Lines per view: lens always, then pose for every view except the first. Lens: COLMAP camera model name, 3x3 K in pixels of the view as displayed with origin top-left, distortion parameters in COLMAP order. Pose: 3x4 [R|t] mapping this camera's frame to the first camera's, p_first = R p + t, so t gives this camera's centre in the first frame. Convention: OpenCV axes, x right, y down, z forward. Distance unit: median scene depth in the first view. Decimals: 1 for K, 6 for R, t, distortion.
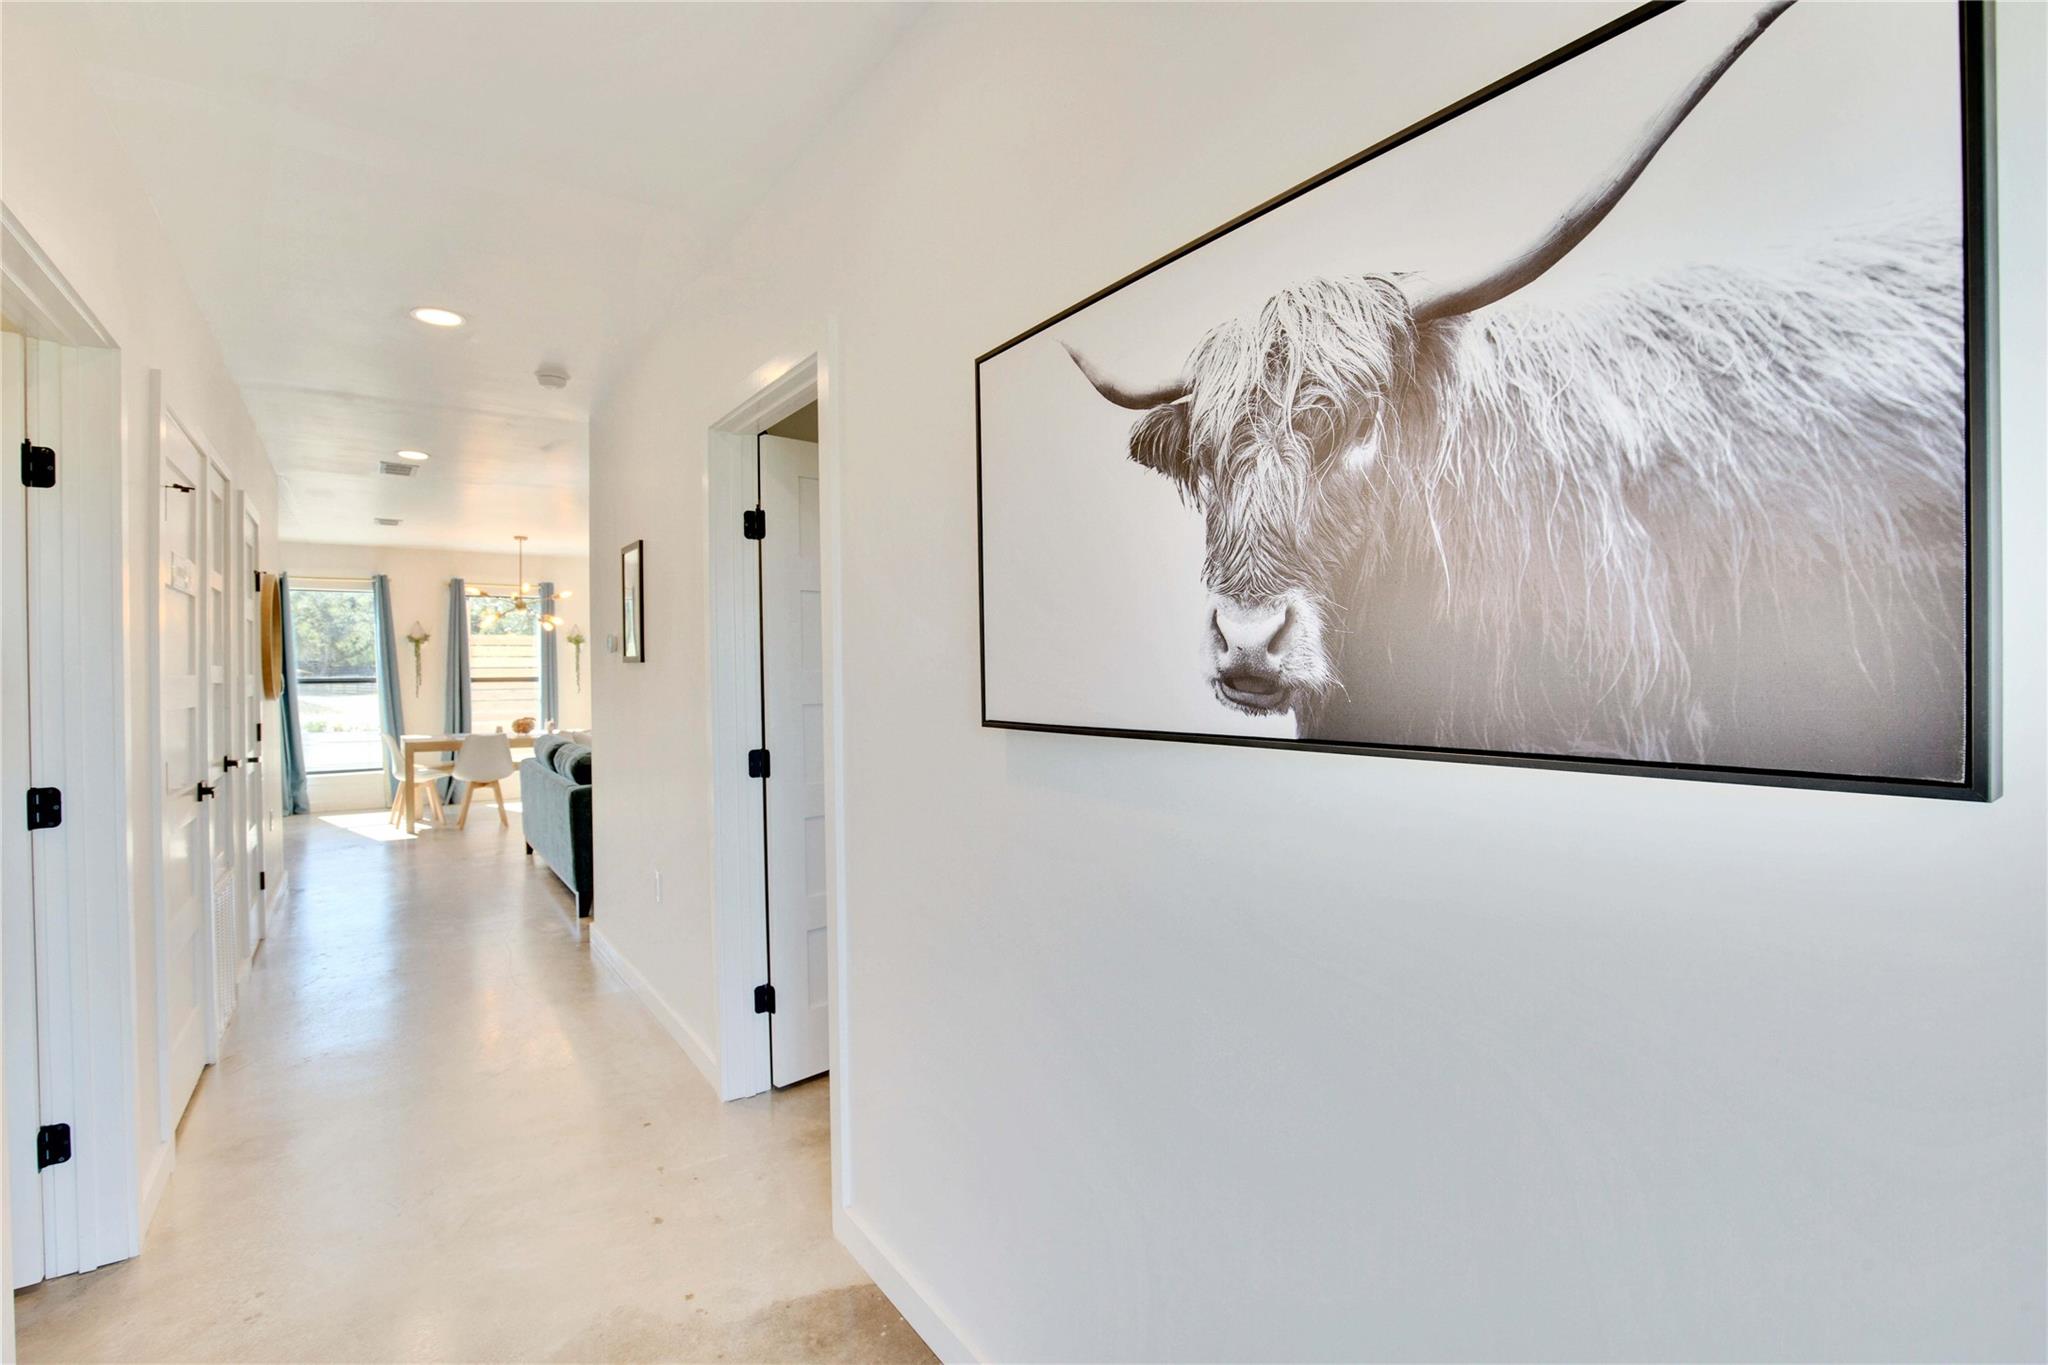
lens RADIAL K [[947.1, 0, 1023.6], [0, 947.1, 686.2], [0, 0, 1]] dist [-0.028832, 0.001018]
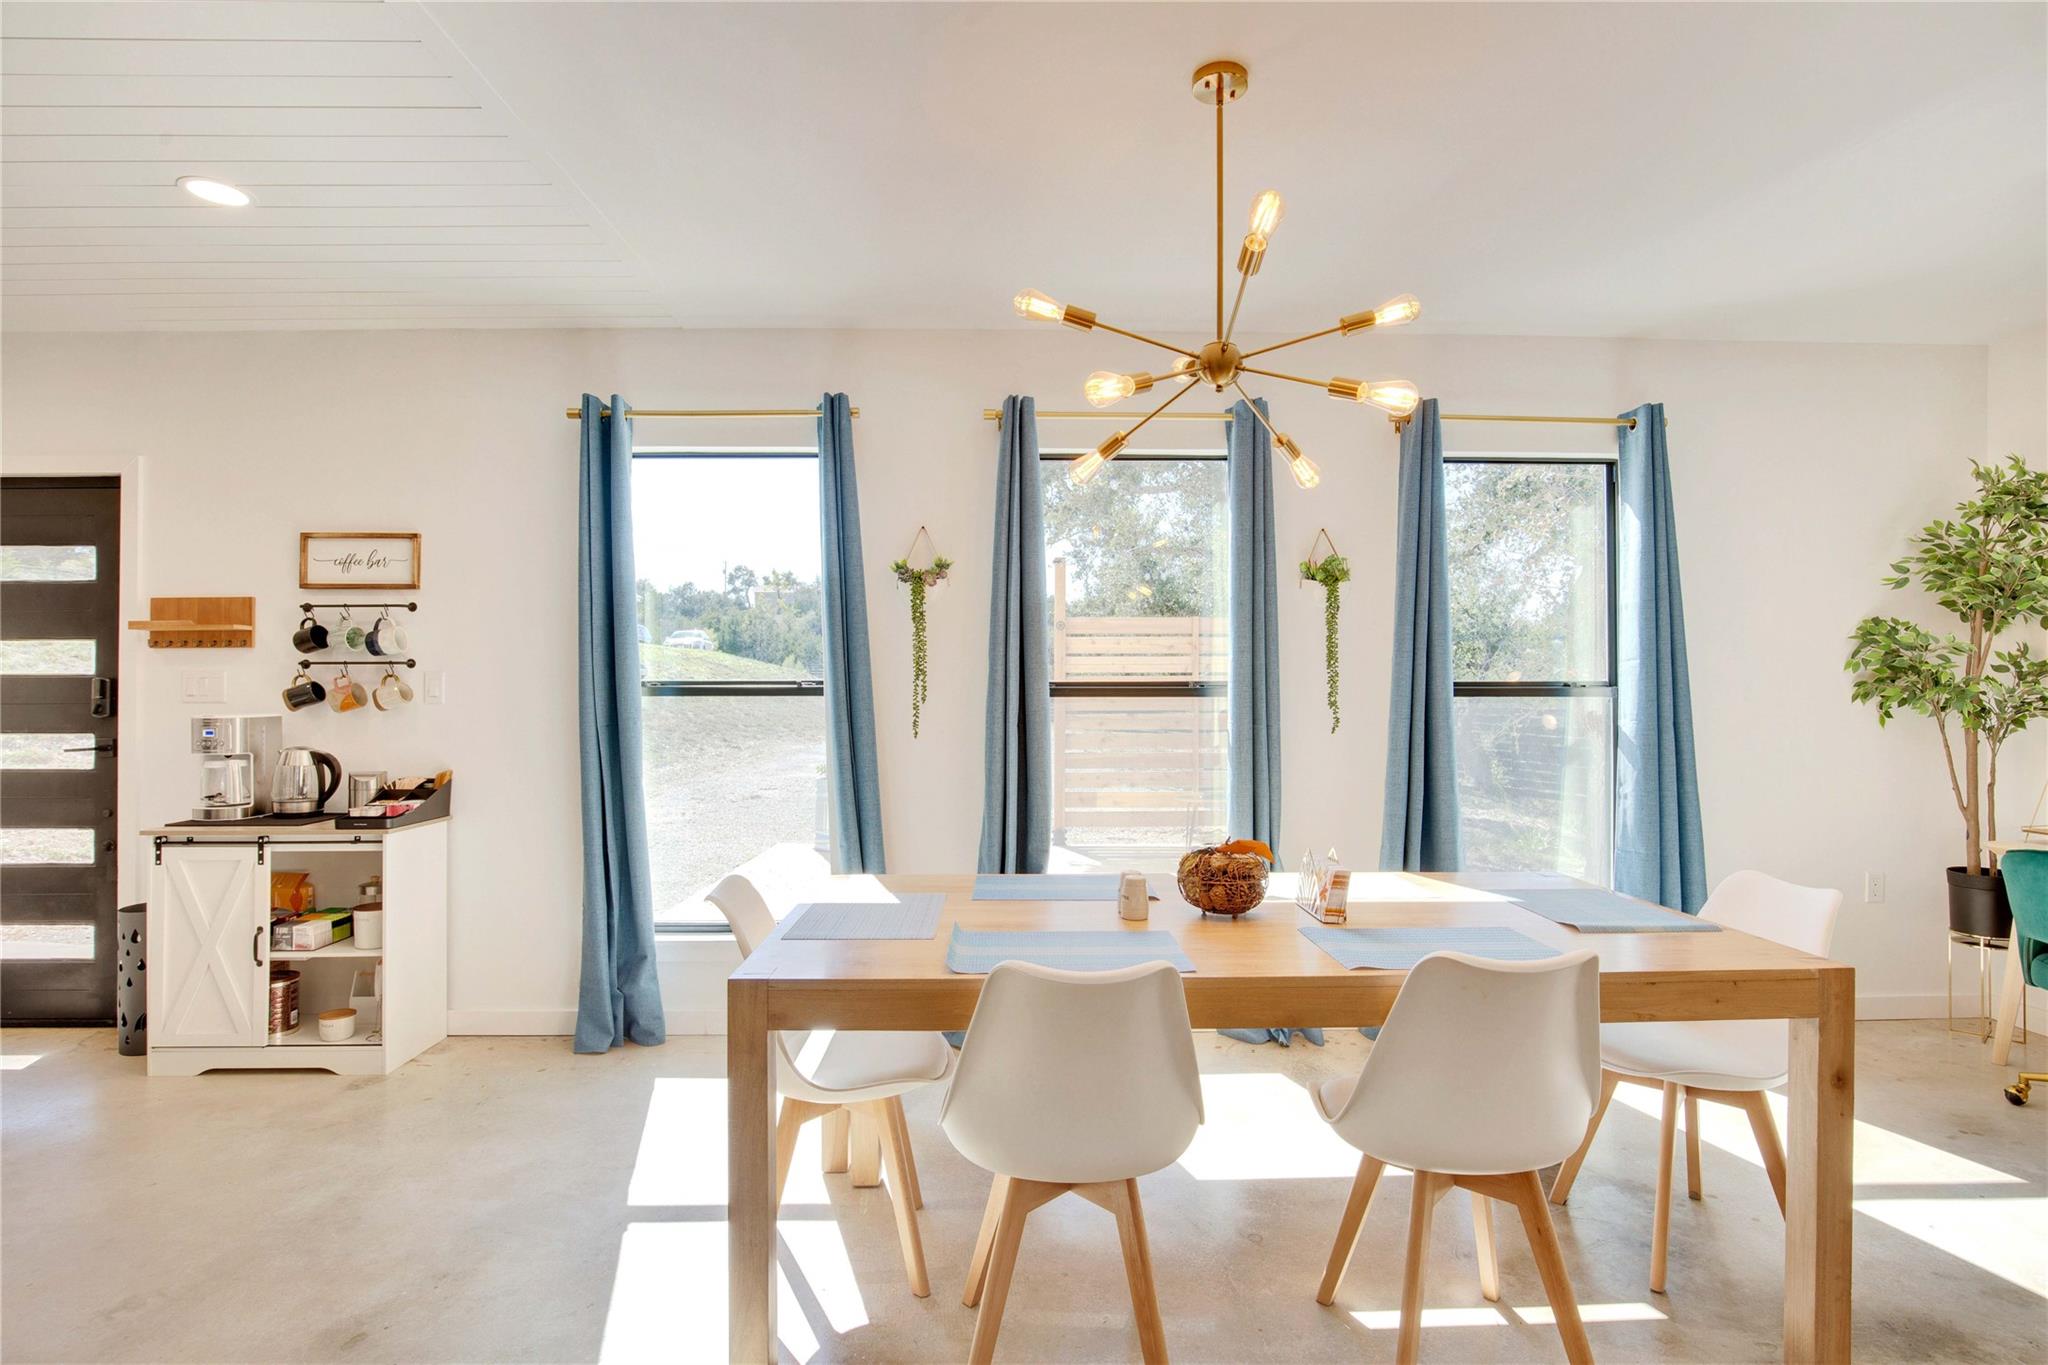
lens RADIAL K [[947.1, 0, 1023.6], [0, 947.1, 686.2], [0, 0, 1]] dist [-0.028832, 0.001018]
pose [[0.830070, 0.007330, -0.557610, -0.415091], [-0.013620, 0.999882, -0.007130, -0.005323], [0.557492, 0.013513, 0.830072, 0.725753]]
